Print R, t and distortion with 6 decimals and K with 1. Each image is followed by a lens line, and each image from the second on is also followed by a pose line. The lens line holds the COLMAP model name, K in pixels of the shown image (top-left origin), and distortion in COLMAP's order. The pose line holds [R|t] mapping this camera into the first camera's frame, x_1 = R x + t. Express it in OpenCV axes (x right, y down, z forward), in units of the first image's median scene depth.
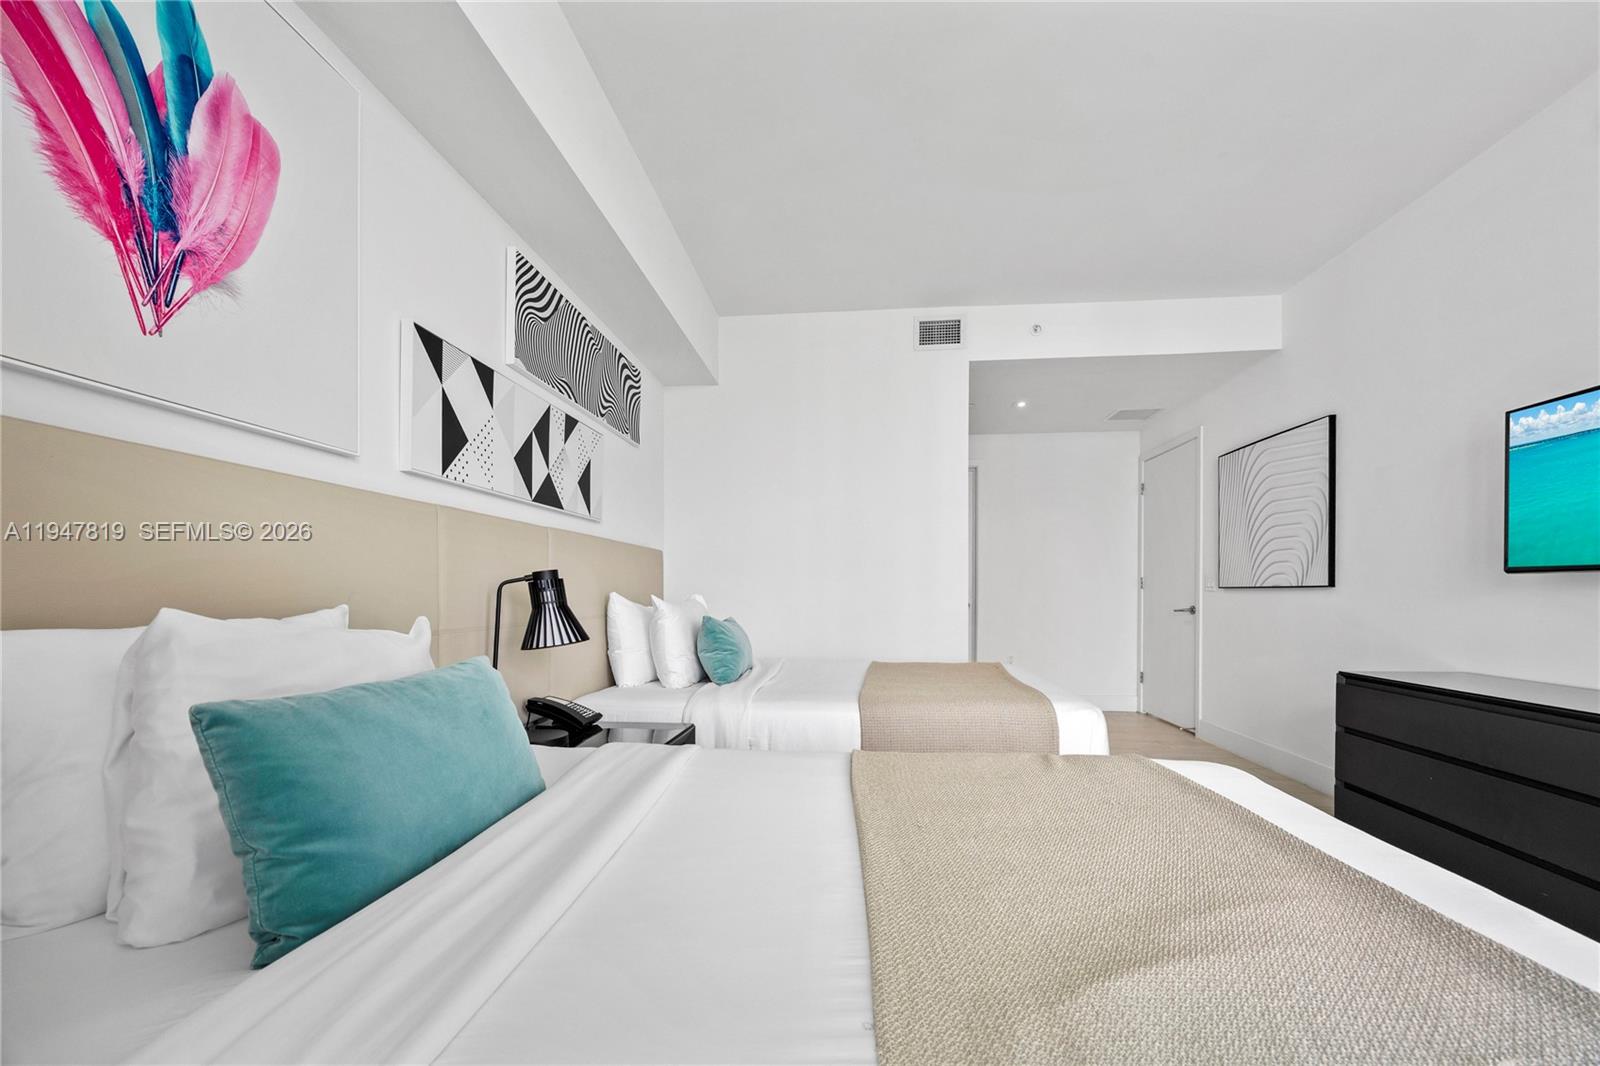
lens RADIAL K [[626.3, 0, 807.5], [0, 626.3, 592.6], [0, 0, 1]] dist [-0.000230, -0.000374]
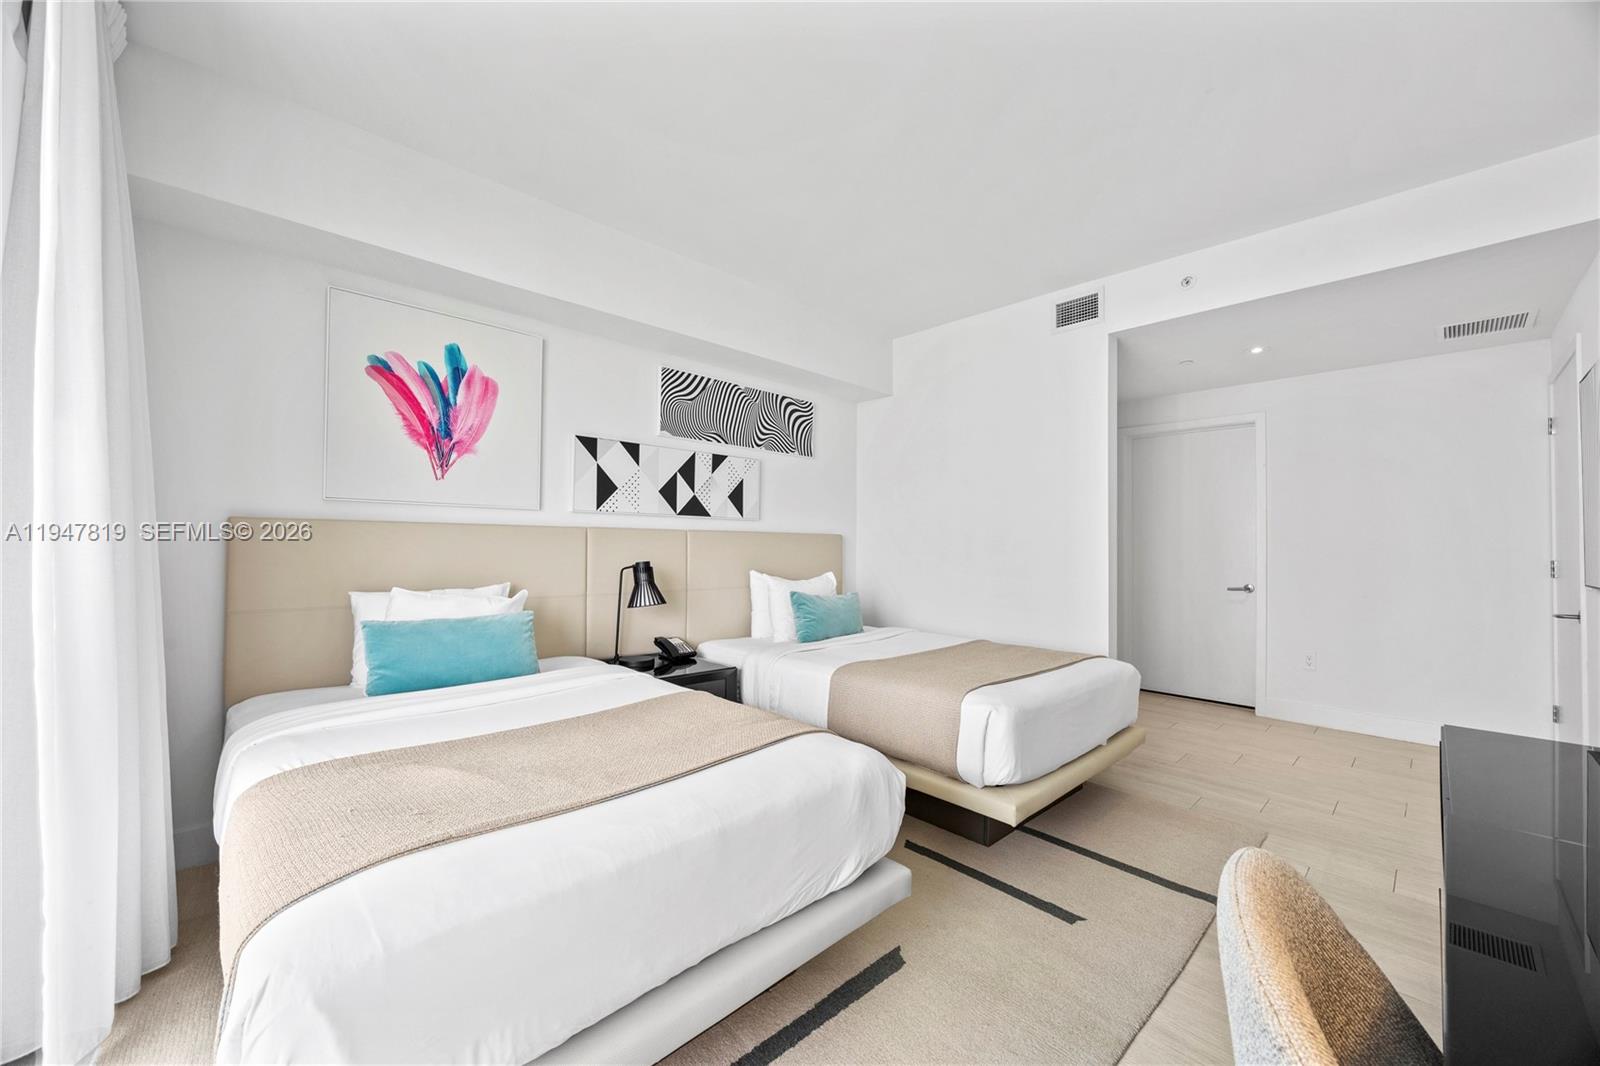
lens RADIAL K [[626.3, 0, 817.7], [0, 626.3, 532.5], [0, 0, 1]] dist [-0.000230, -0.000374]
pose [[0.772265, -0.010019, -0.635222, 1.161446], [-0.010452, 0.999540, -0.028472, -0.080327], [0.635215, 0.028627, 0.771805, -0.014505]]
